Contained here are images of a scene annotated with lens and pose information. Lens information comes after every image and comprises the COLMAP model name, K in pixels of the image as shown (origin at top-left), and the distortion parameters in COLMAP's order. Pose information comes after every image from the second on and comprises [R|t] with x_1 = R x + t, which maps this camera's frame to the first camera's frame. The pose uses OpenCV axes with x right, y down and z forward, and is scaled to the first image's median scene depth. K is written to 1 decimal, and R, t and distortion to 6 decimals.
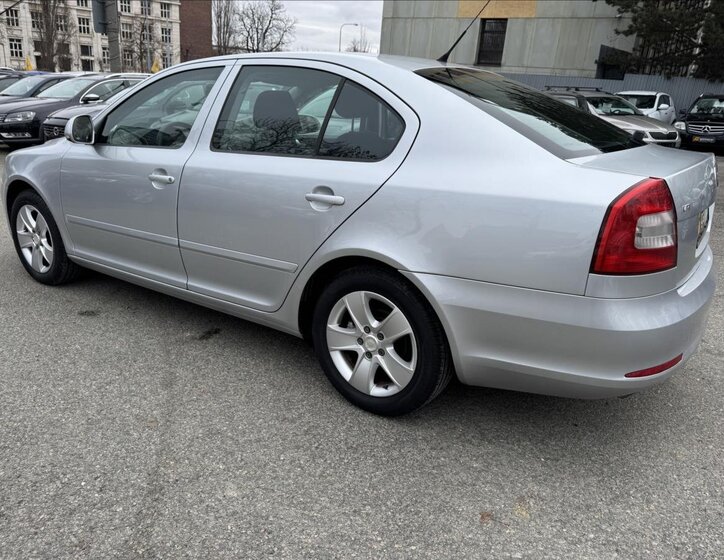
lens RADIAL K [[574.5, 0, 354.1], [0, 574.5, 275.3], [0, 0, 1]] dist [0.027319, -0.025577]
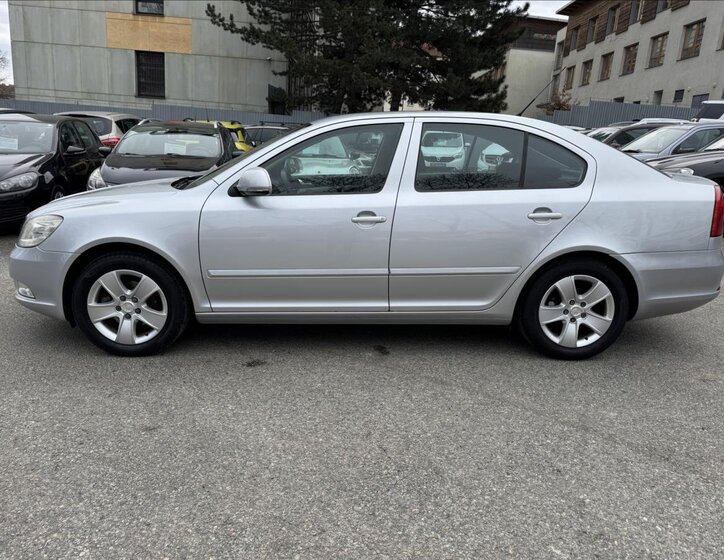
lens RADIAL K [[574.5, 0, 347.9], [0, 574.5, 290.4], [0, 0, 1]] dist [0.027319, -0.025577]
pose [[0.797601, -0.172369, 0.578033, -1.155893], [0.184971, 0.982024, 0.037605, -0.086428], [-0.574124, 0.076925, 0.815147, 0.112362]]
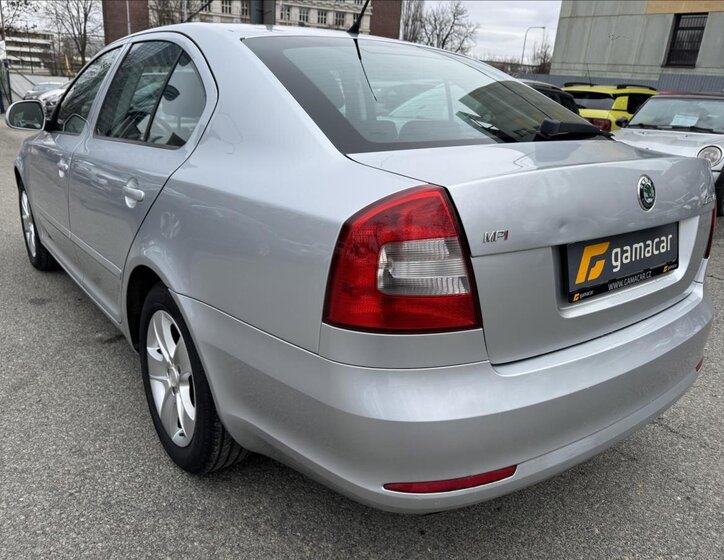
lens RADIAL K [[574.5, 0, 355.6], [0, 574.5, 275.1], [0, 0, 1]] dist [0.027319, -0.025577]
pose [[0.952122, 0.093480, -0.291077, 0.447626], [-0.097076, 0.995275, 0.002096, -0.044731], [0.289898, 0.026261, 0.956697, 0.270219]]
